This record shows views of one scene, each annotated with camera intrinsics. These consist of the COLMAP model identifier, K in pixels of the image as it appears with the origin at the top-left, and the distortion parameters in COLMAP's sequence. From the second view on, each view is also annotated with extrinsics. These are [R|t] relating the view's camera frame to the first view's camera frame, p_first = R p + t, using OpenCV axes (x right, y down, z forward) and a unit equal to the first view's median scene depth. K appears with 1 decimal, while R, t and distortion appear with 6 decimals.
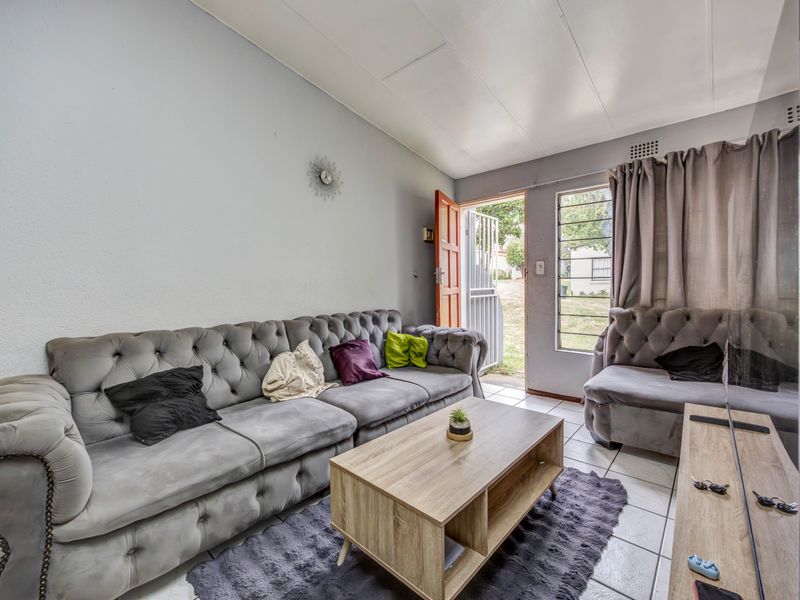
lens RADIAL K [[351.7, 0, 398.9], [0, 351.7, 301.5], [0, 0, 1]] dist [0.001235, 0.000128]
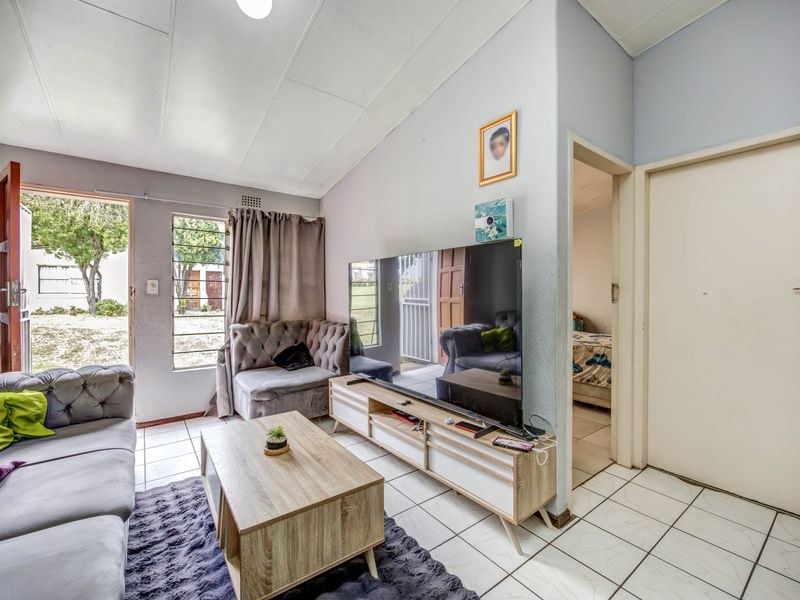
lens RADIAL K [[351.7, 0, 399.8], [0, 351.7, 297.5], [0, 0, 1]] dist [0.001235, 0.000128]
pose [[0.185091, 0.006723, 0.982698, -0.485007], [0.040902, 0.999057, -0.014539, -0.034469], [-0.981870, 0.042885, 0.184641, 0.236237]]
